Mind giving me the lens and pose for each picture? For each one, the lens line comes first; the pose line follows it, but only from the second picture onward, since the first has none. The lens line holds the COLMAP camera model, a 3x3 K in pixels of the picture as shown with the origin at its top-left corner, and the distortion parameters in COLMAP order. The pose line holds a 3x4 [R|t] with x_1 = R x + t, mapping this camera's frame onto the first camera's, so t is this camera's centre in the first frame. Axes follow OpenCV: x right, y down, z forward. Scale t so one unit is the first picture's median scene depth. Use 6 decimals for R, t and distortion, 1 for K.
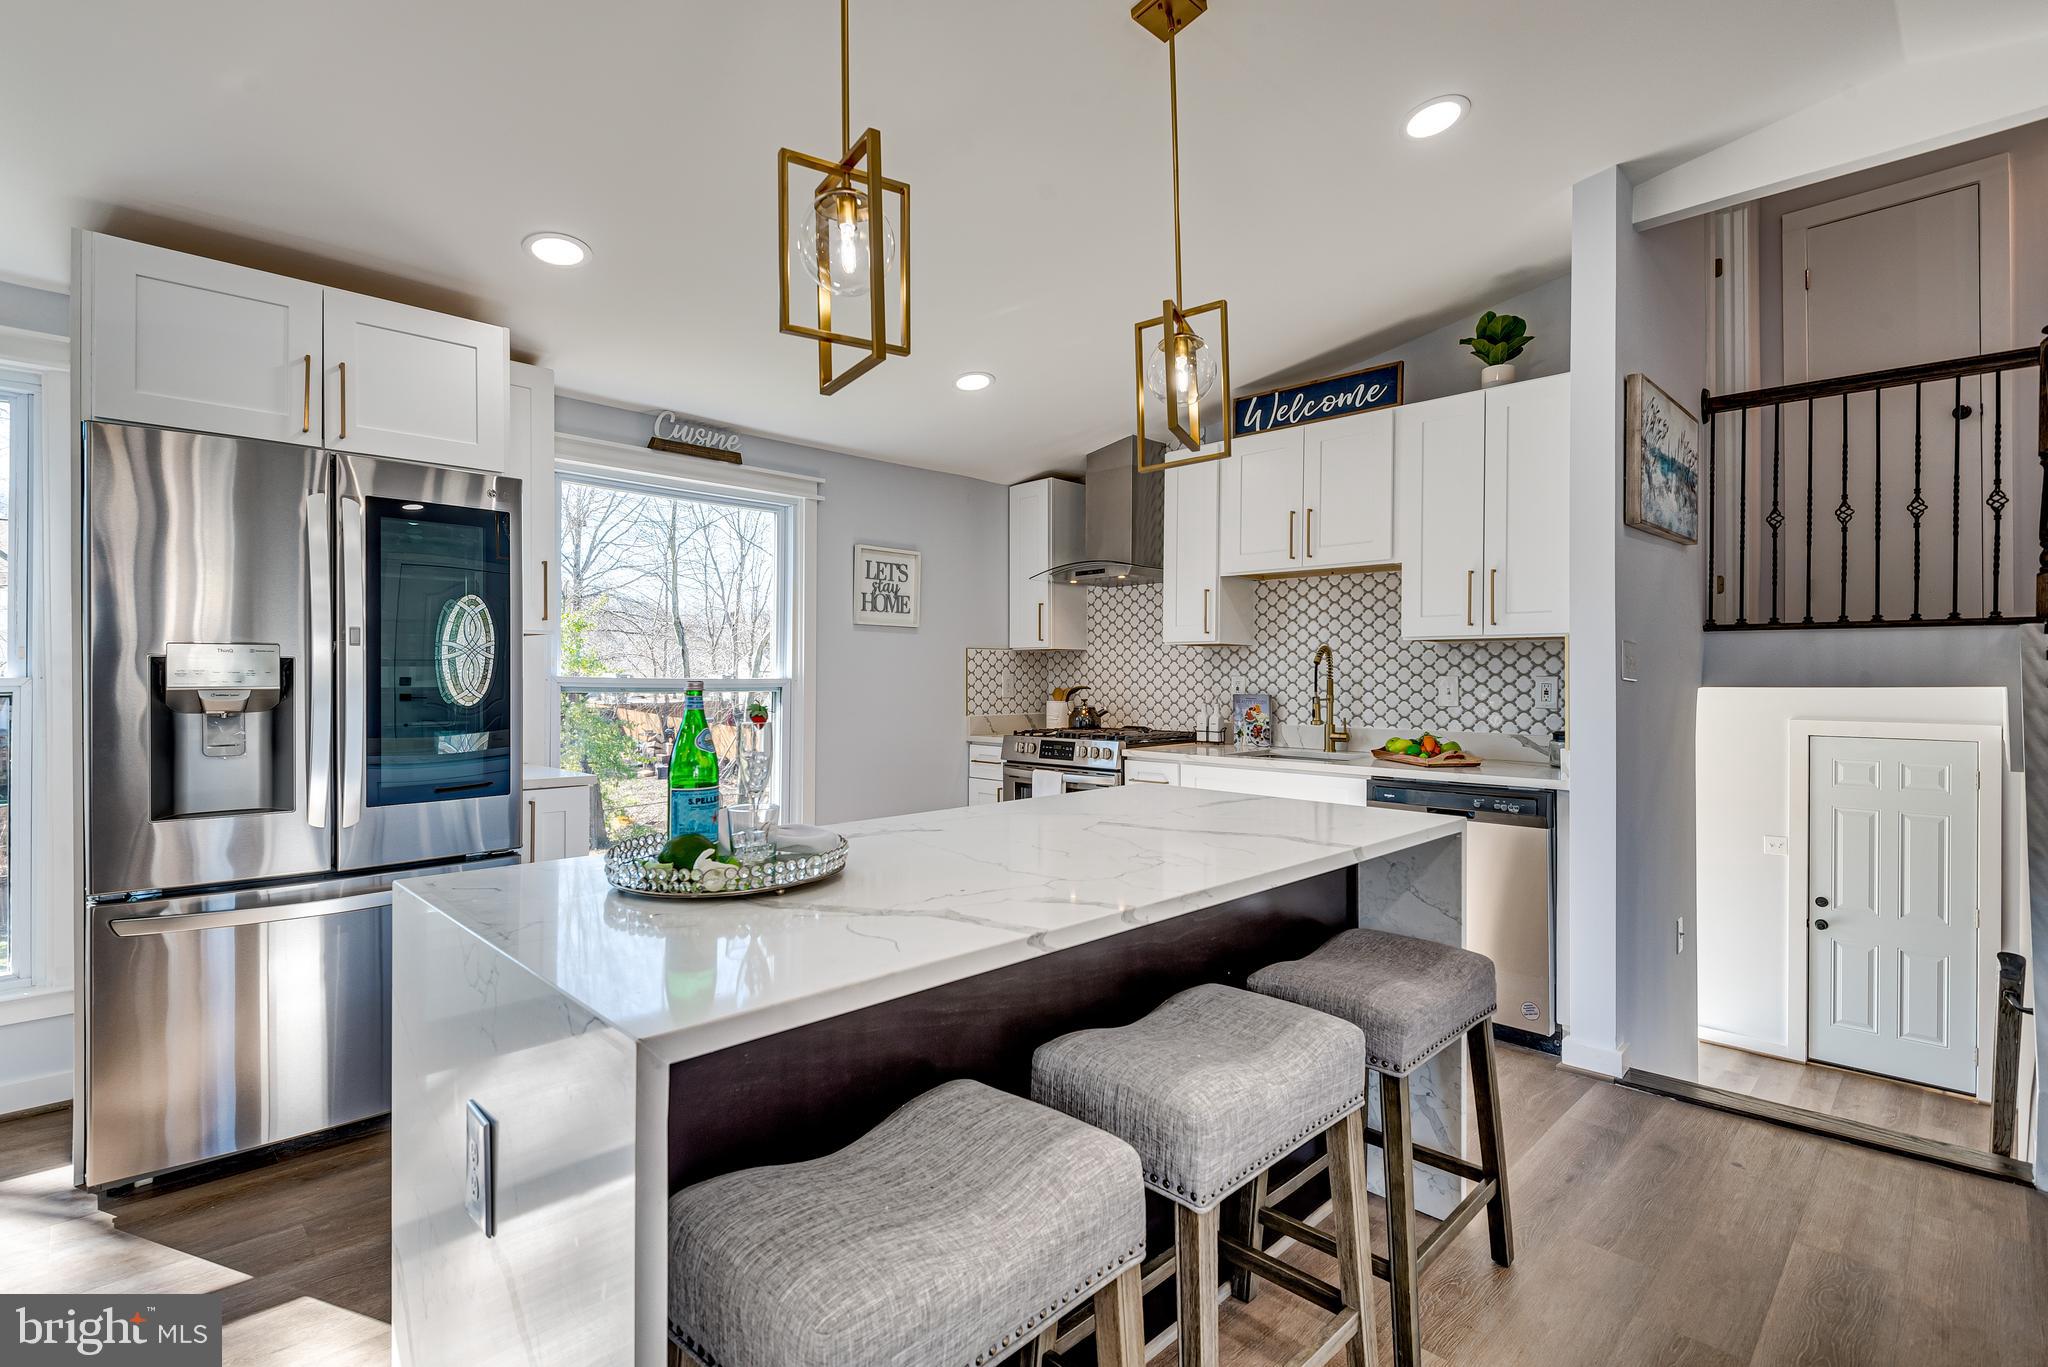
lens RADIAL K [[961.3, 0, 992.7], [0, 961.3, 676.7], [0, 0, 1]] dist [0.013631, -0.008415]
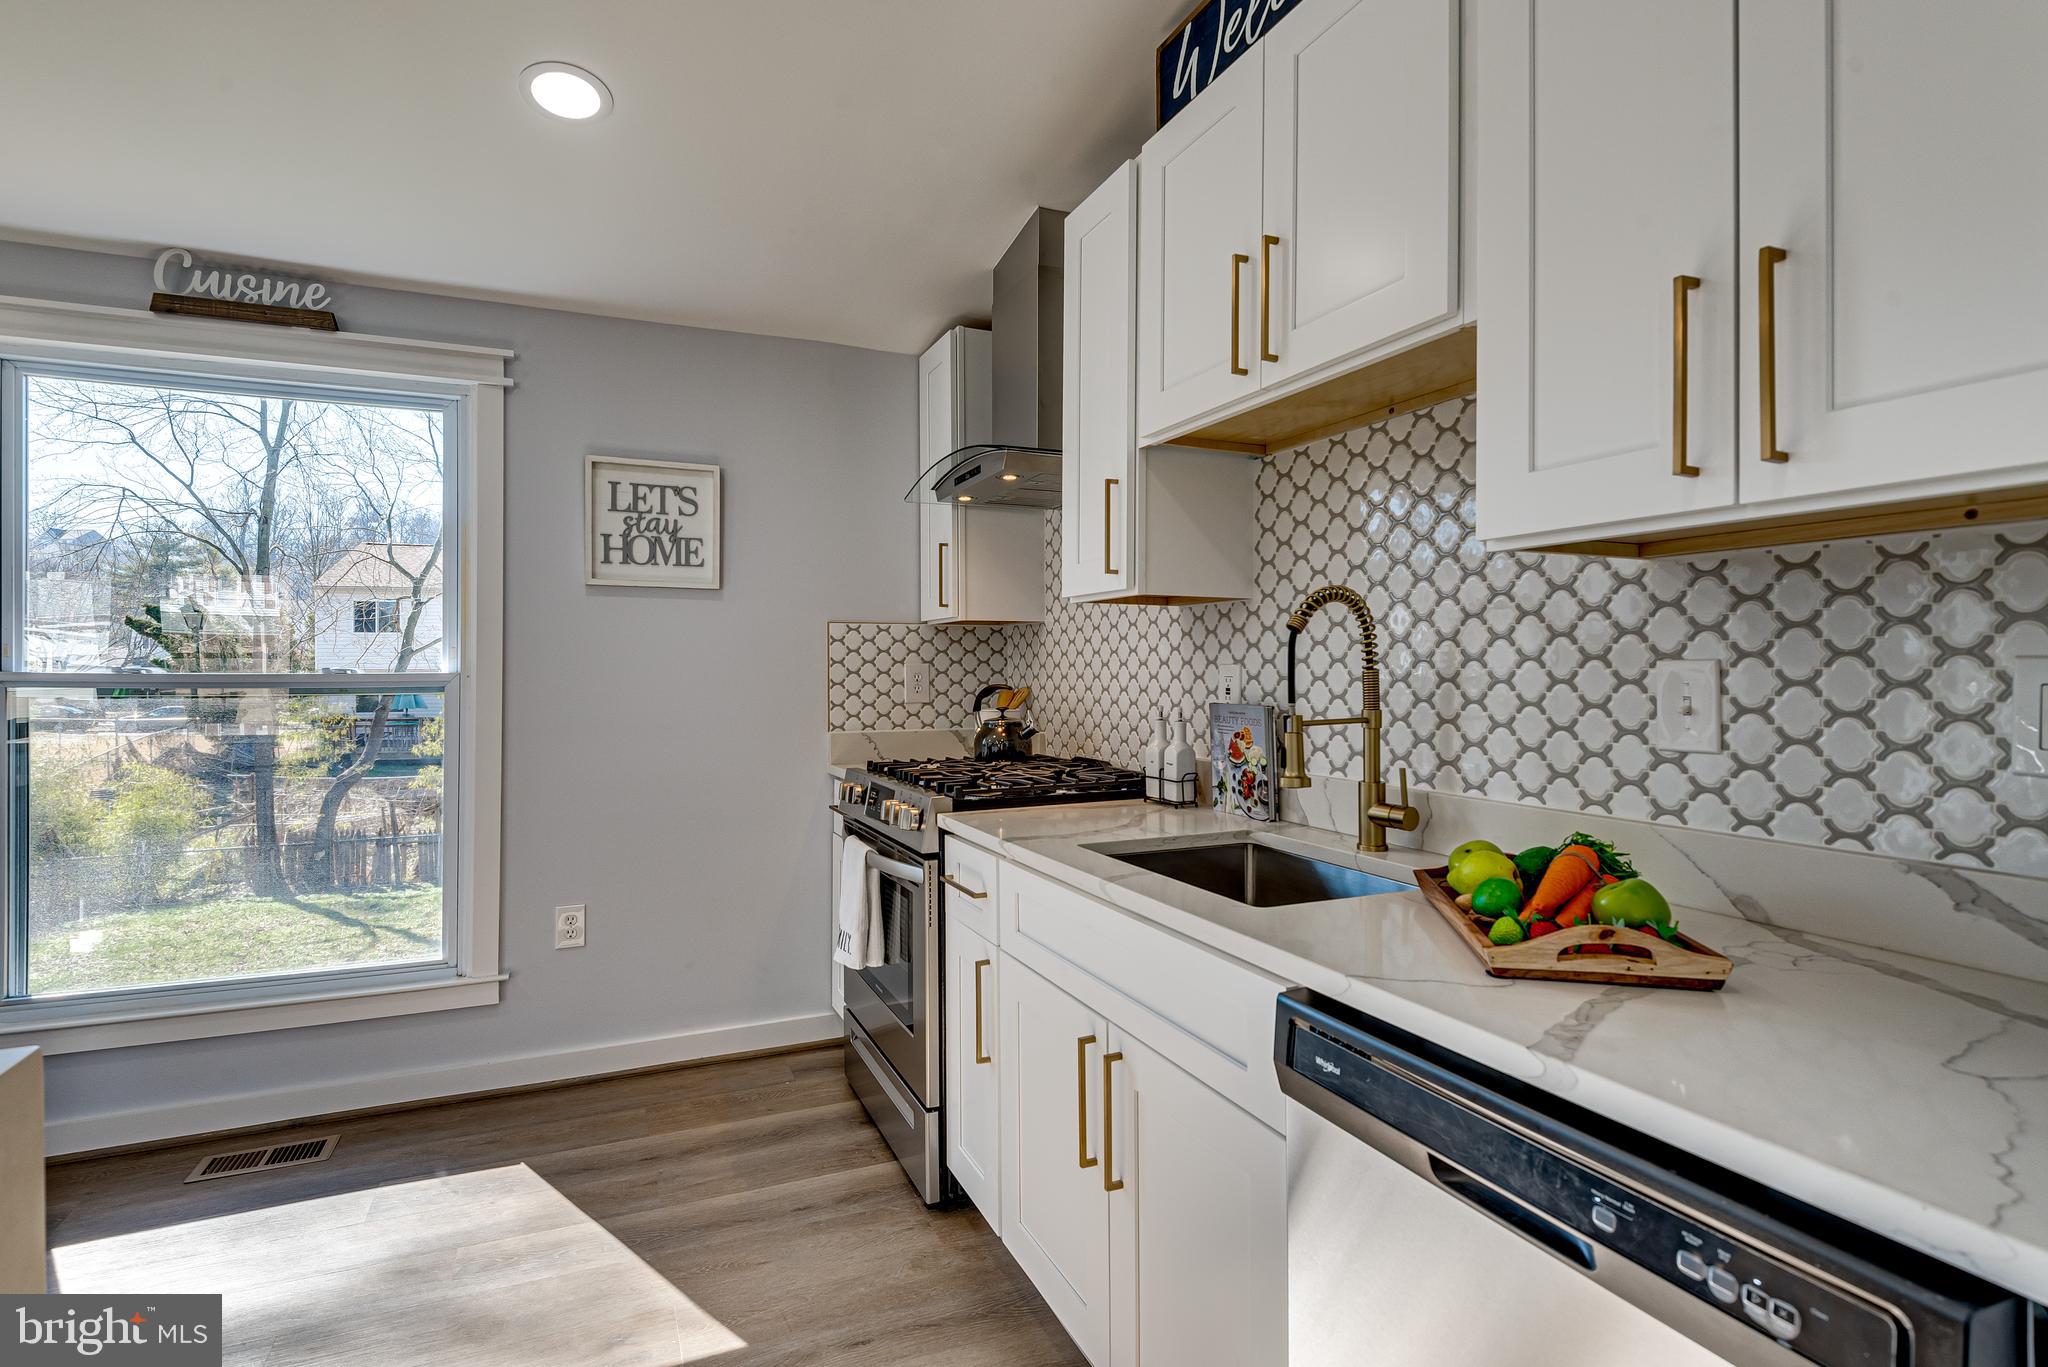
lens RADIAL K [[961.3, 0, 968.9], [0, 961.3, 667.9], [0, 0, 1]] dist [0.013631, -0.008415]
pose [[0.933642, -0.006631, -0.358146, 0.327560], [0.006499, 0.999978, -0.001572, 0.000961], [0.358148, -0.000860, 0.933664, 0.546089]]
